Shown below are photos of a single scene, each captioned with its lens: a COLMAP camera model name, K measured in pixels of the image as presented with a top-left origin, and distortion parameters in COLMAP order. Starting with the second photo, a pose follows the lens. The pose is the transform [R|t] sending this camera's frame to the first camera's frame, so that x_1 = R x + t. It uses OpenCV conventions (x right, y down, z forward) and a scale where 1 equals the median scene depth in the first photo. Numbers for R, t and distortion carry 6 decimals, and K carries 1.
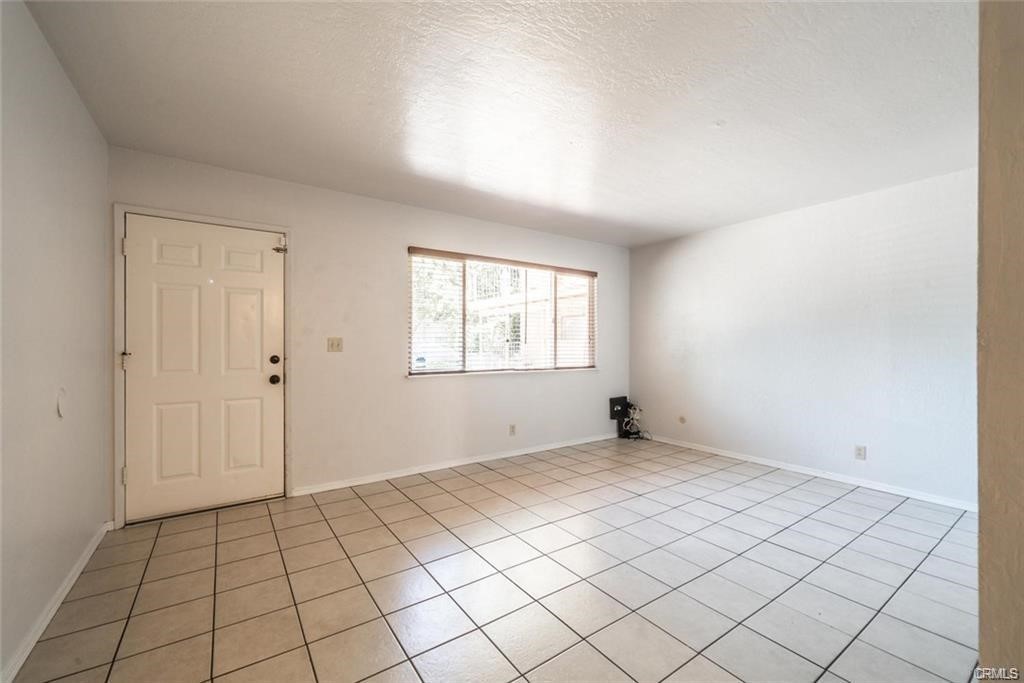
lens RADIAL K [[414.6, 0, 508.1], [0, 414.6, 345.5], [0, 0, 1]] dist [-0.002370, -0.000627]
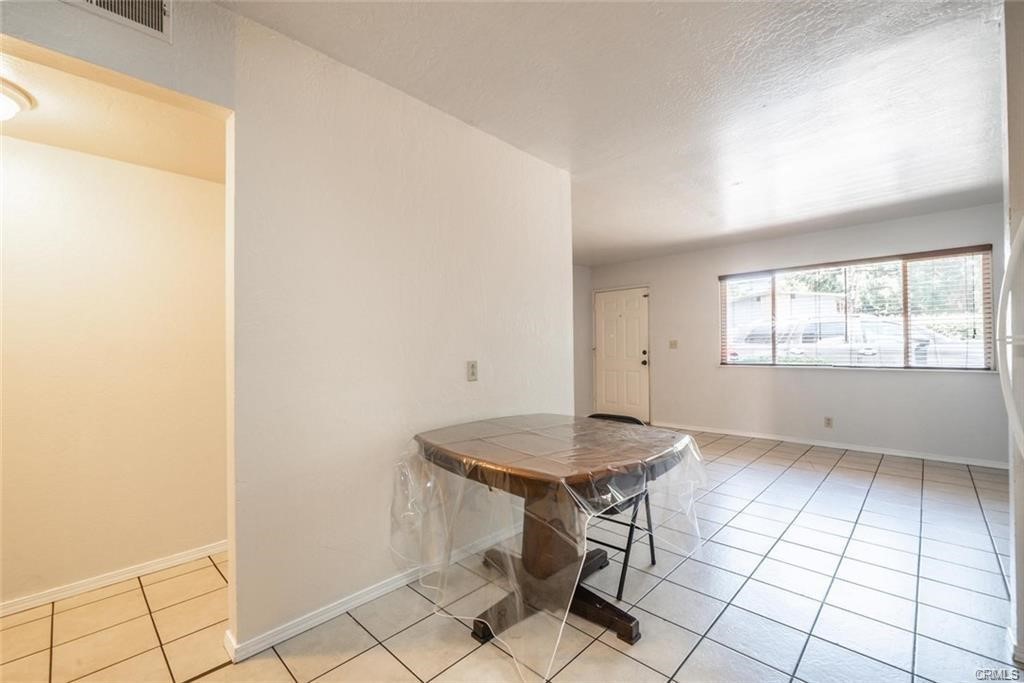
lens RADIAL K [[435.9, 0, 506.4], [0, 435.9, 343.4], [0, 0, 1]] dist [0.001129, 0.000455]
pose [[0.198206, -0.011130, -0.980097, 1.086962], [0.011135, 0.999897, -0.009102, 0.002355], [0.980097, -0.009109, 0.198309, -0.037280]]
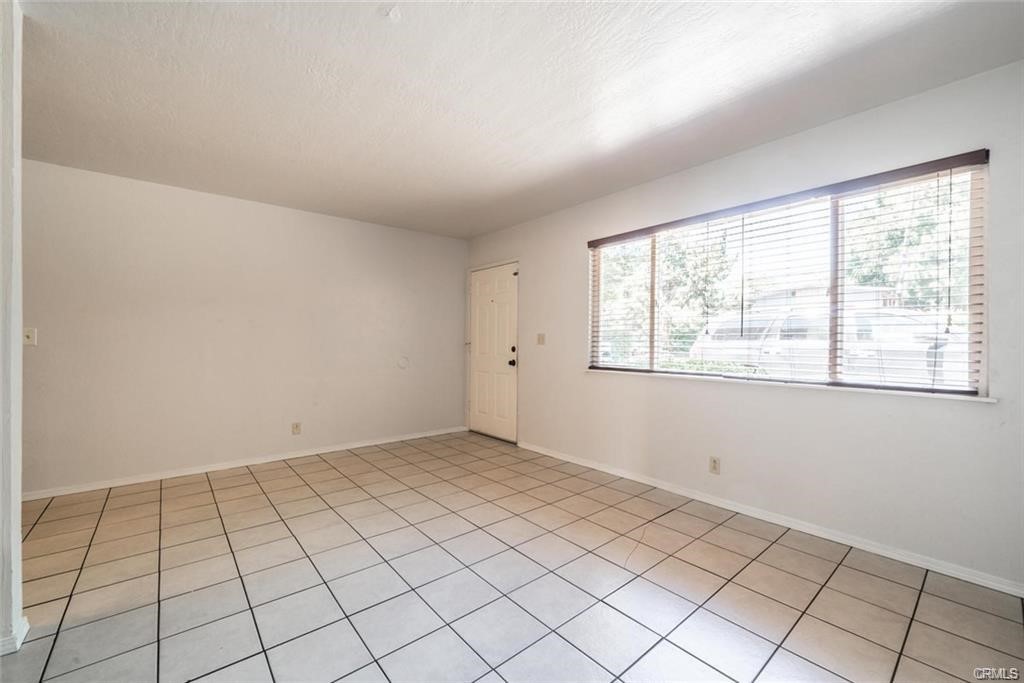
lens RADIAL K [[414.6, 0, 508.1], [0, 414.6, 345.5], [0, 0, 1]] dist [-0.002370, -0.000627]
pose [[0.094738, 0.011290, -0.995438, 0.736705], [-0.003111, 0.999934, 0.011045, 0.004059], [0.995497, 0.002051, 0.094767, 0.692402]]
